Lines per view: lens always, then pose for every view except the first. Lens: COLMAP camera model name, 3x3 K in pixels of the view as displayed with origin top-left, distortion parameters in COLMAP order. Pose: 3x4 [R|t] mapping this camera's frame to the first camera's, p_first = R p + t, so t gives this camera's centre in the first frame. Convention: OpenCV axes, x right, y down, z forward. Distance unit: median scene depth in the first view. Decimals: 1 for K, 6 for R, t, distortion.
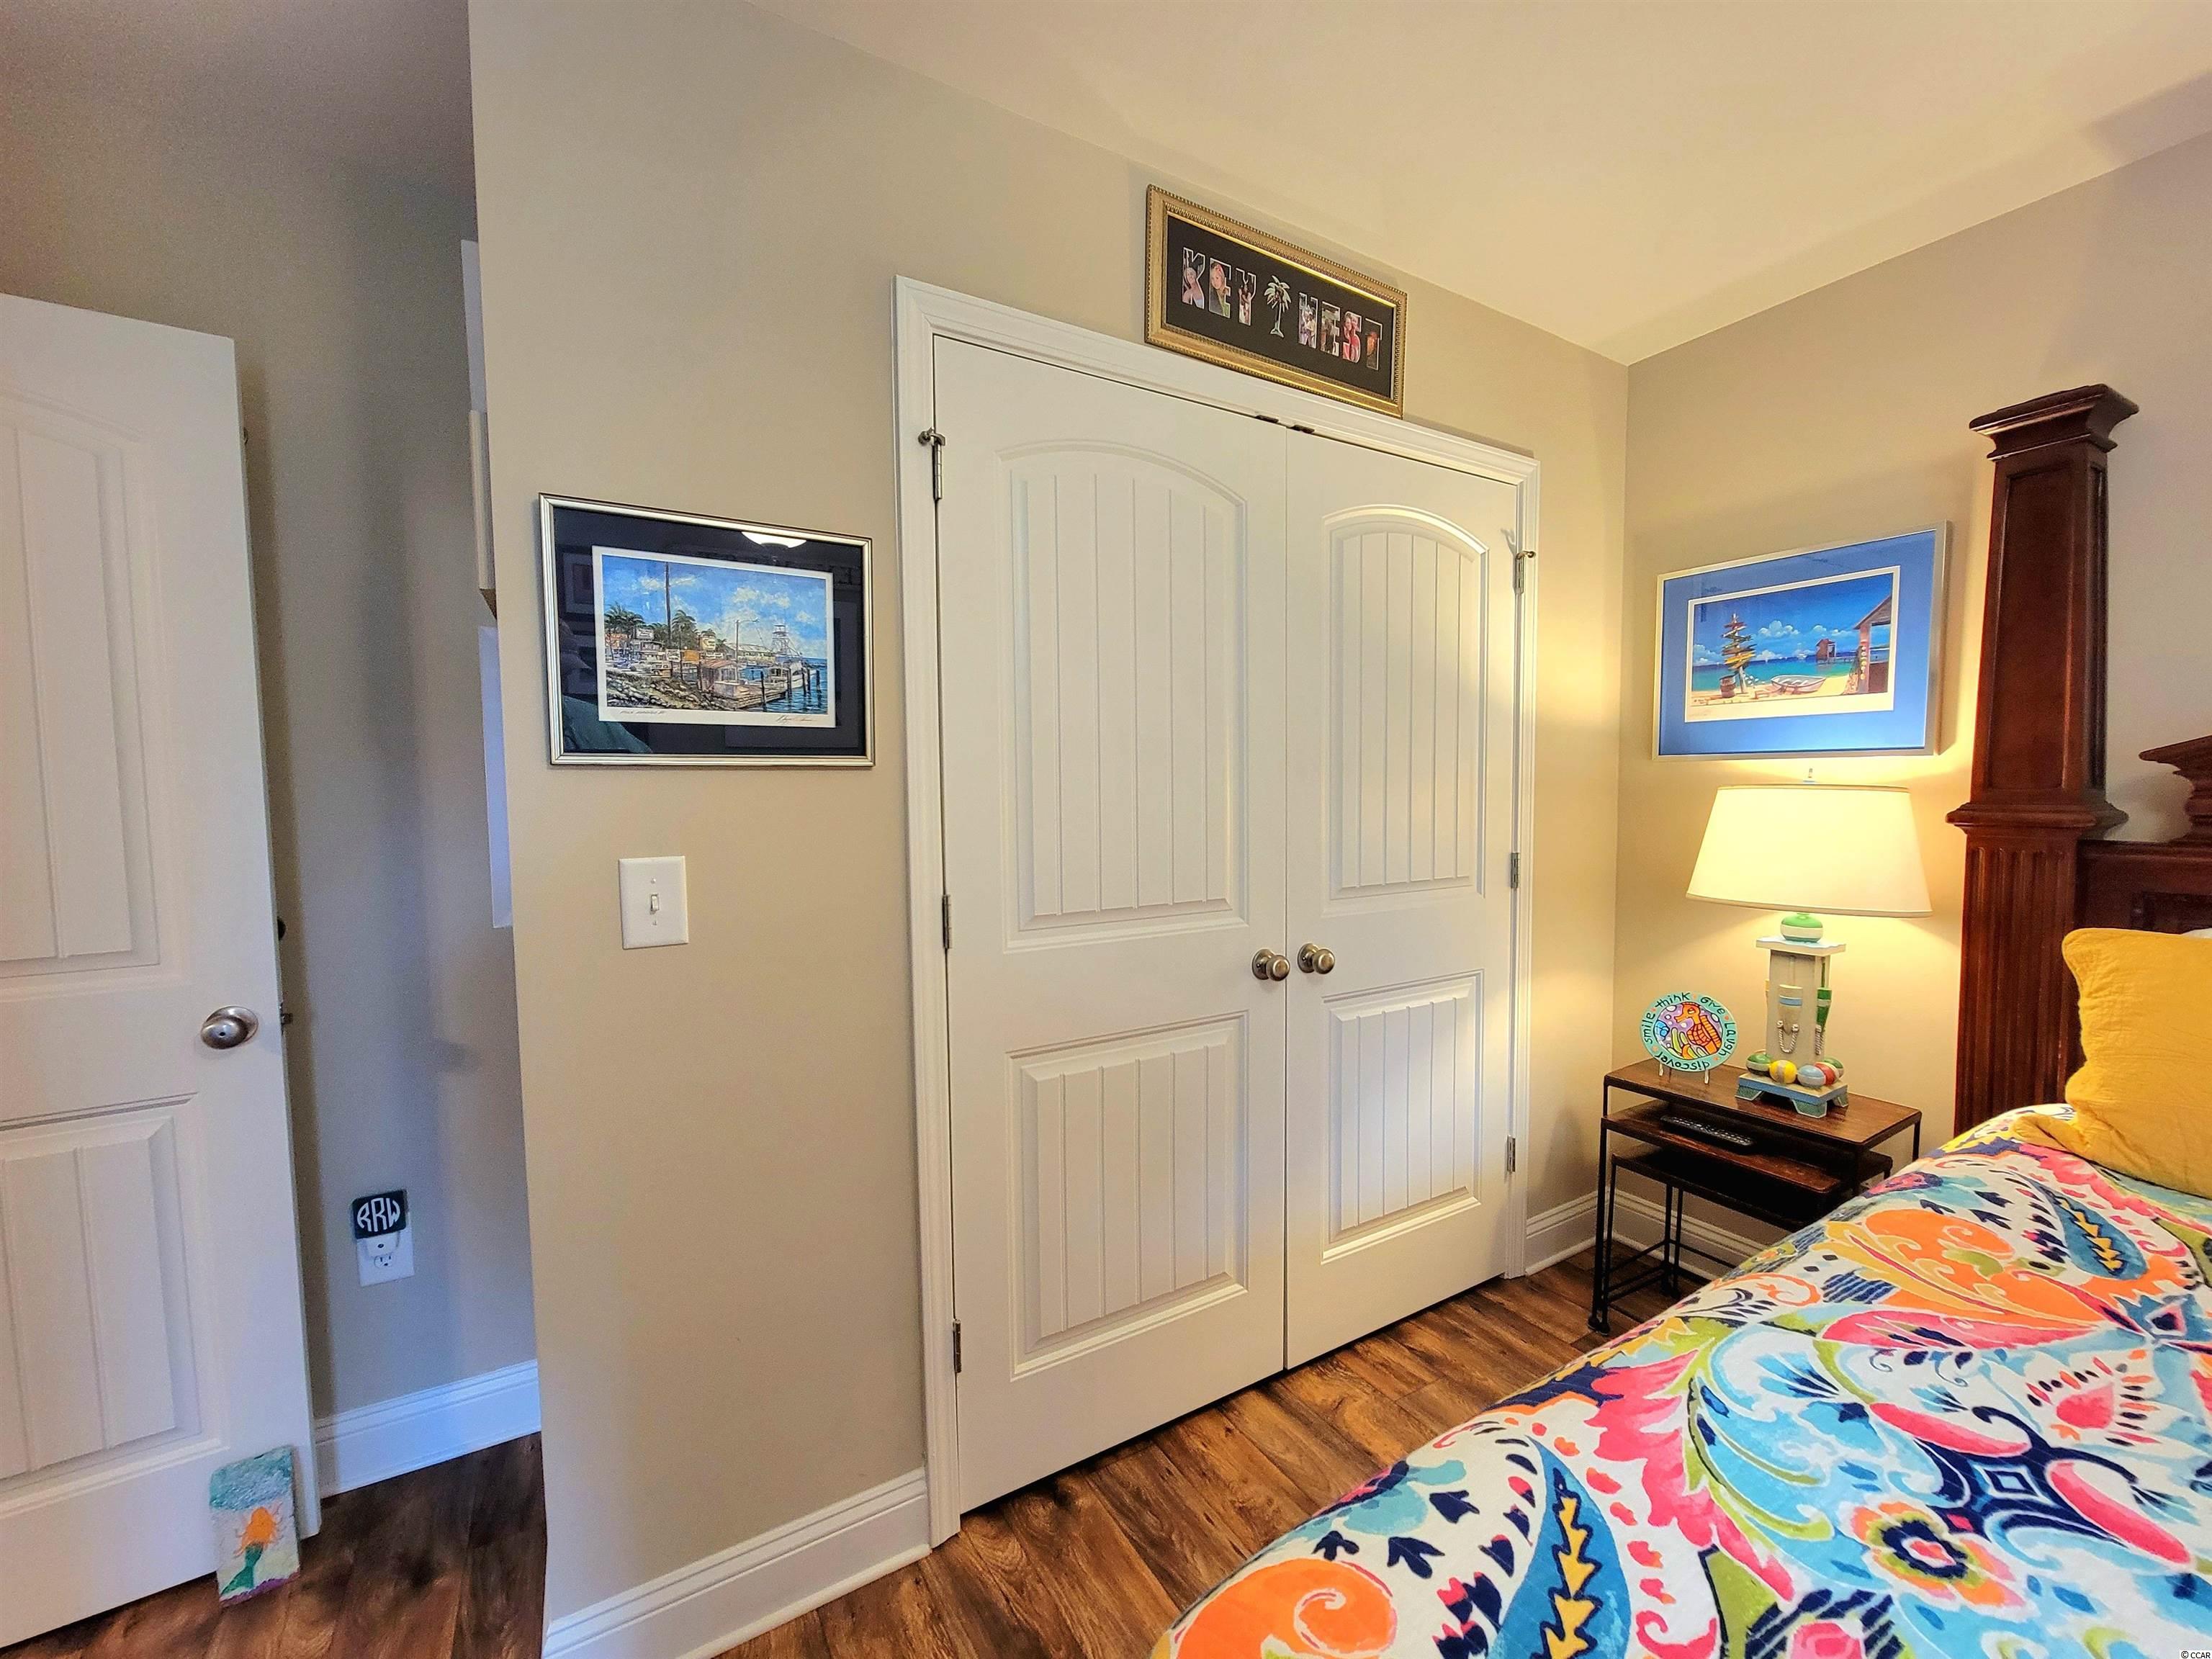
lens RADIAL K [[903.3, 0, 1124.6], [0, 903.3, 834.9], [0, 0, 1]] dist [0.001205, -0.000537]
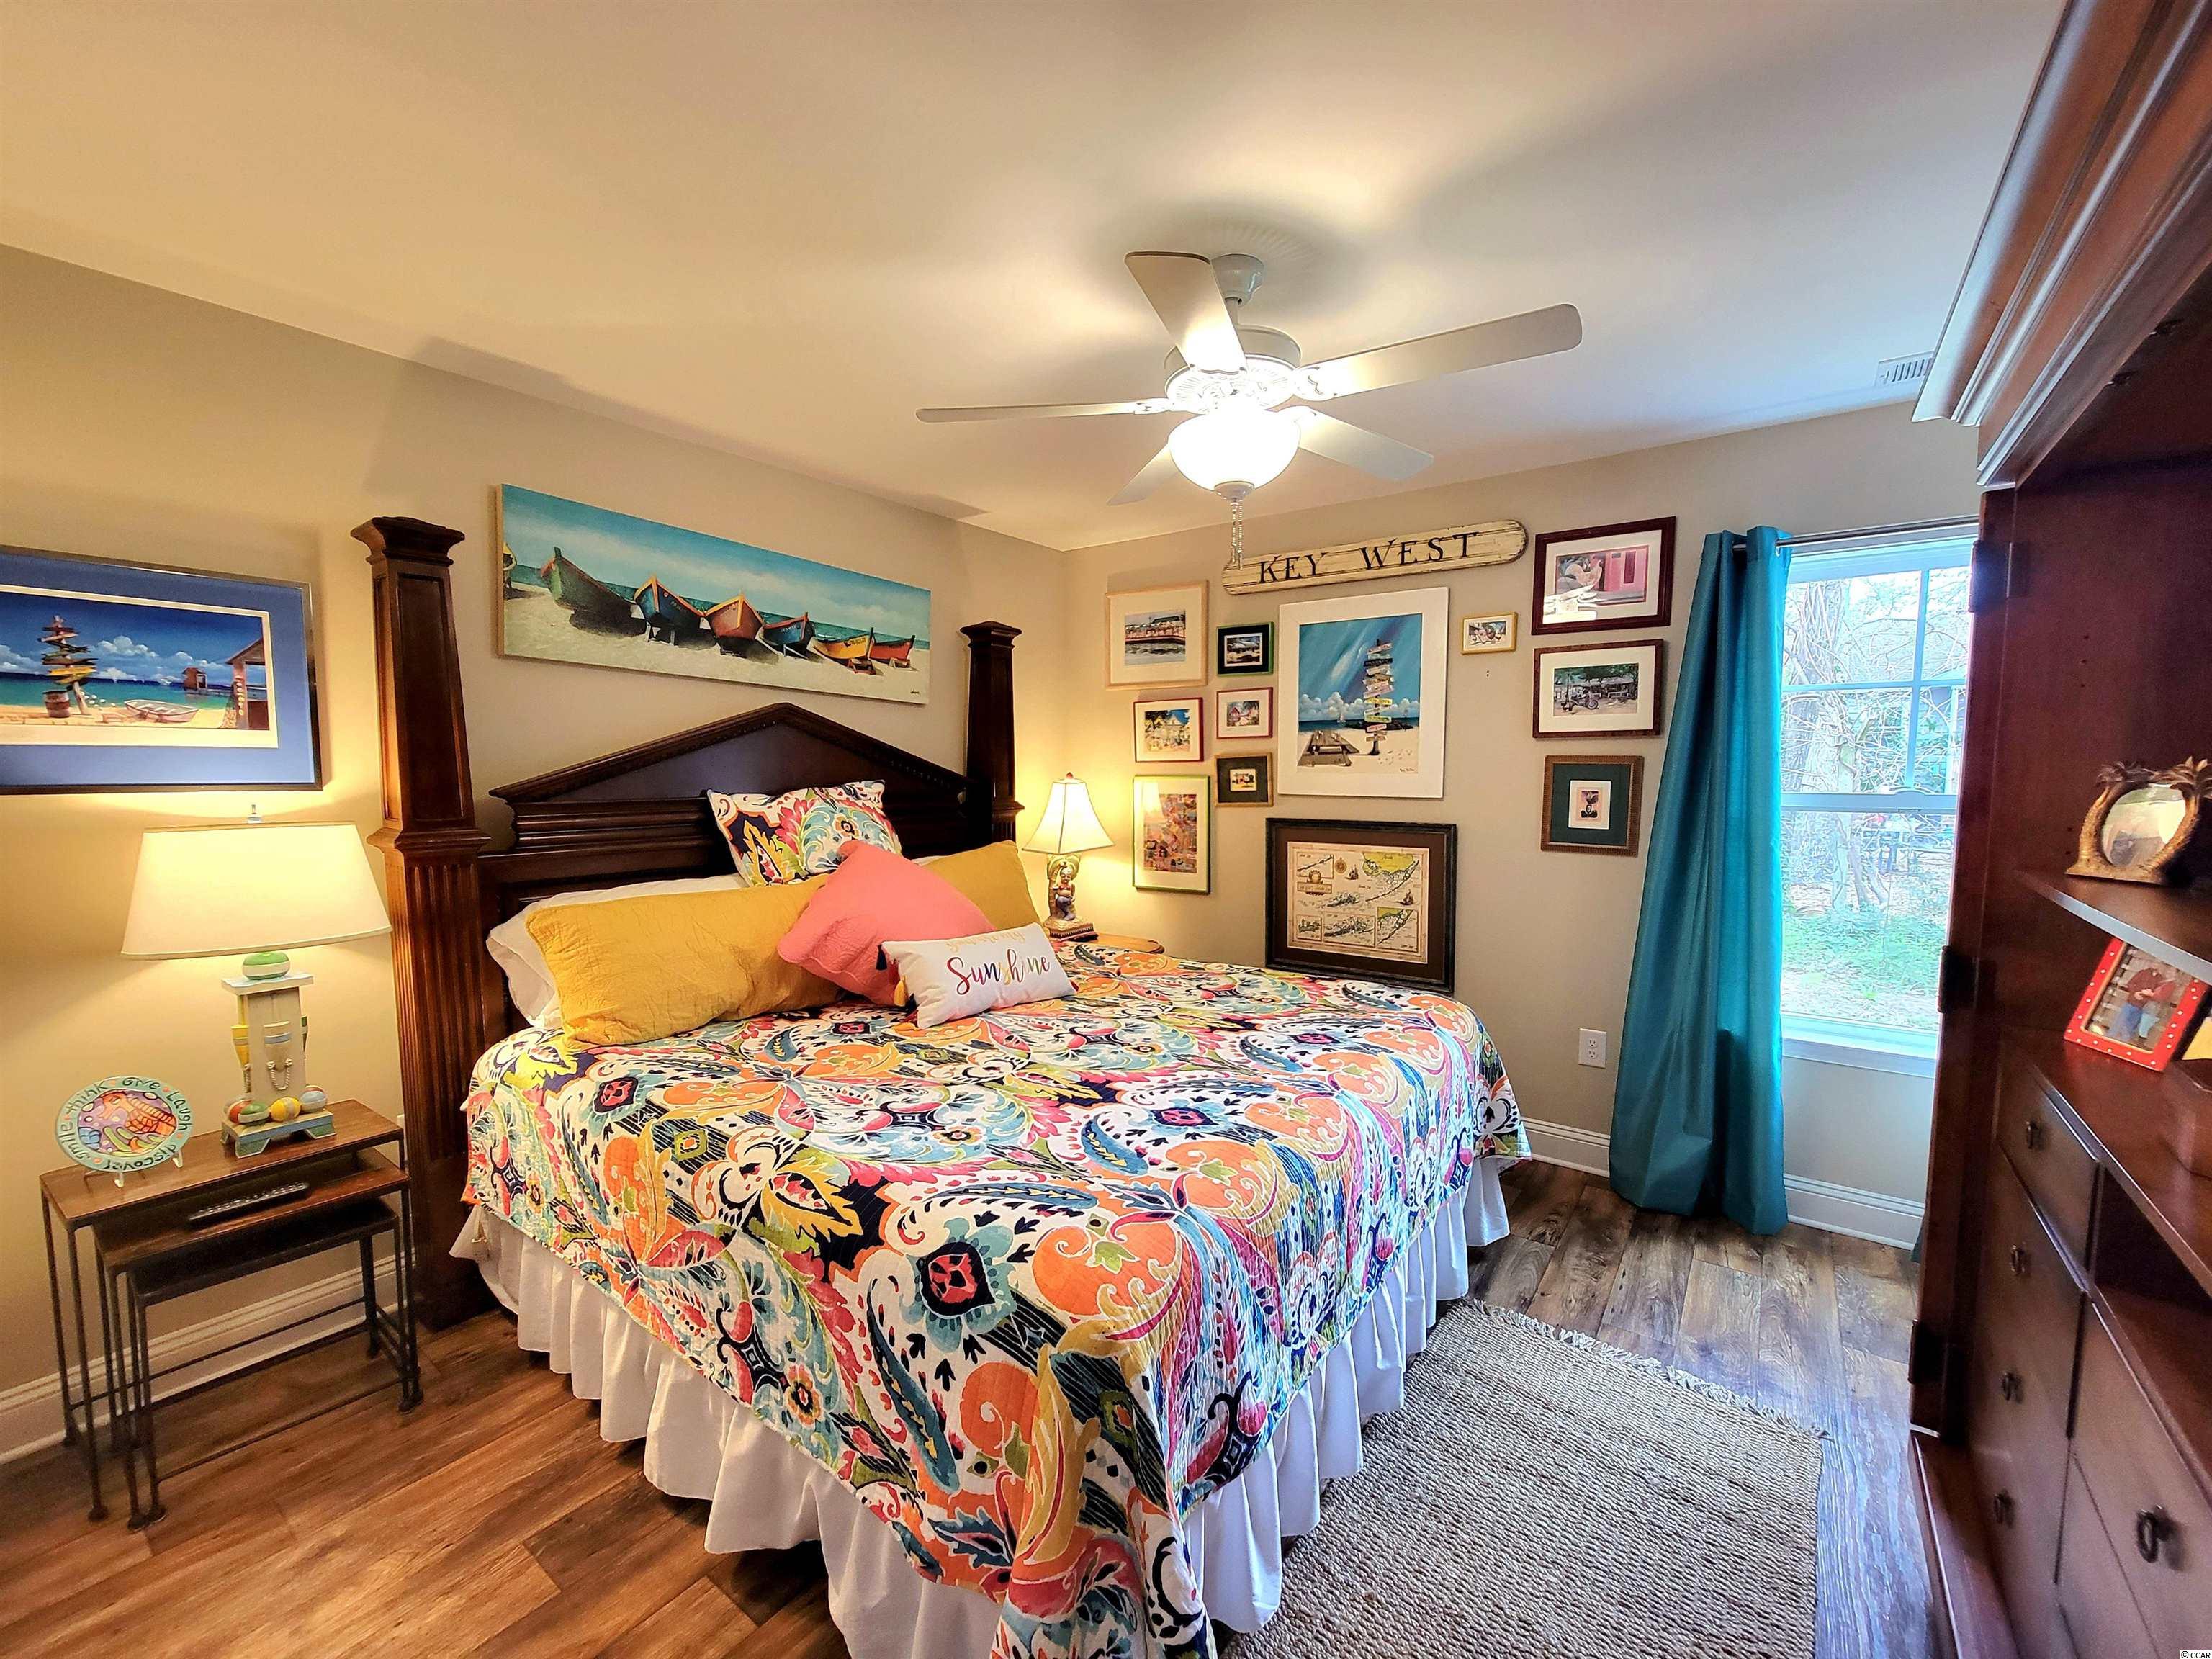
lens RADIAL K [[903.3, 0, 1118.9], [0, 903.3, 836.9], [0, 0, 1]] dist [0.001205, -0.000537]
pose [[-0.382649, -0.062641, 0.921768, -0.524874], [0.054488, 0.994432, 0.090199, -0.077008], [-0.922286, 0.084740, -0.377105, 0.505400]]
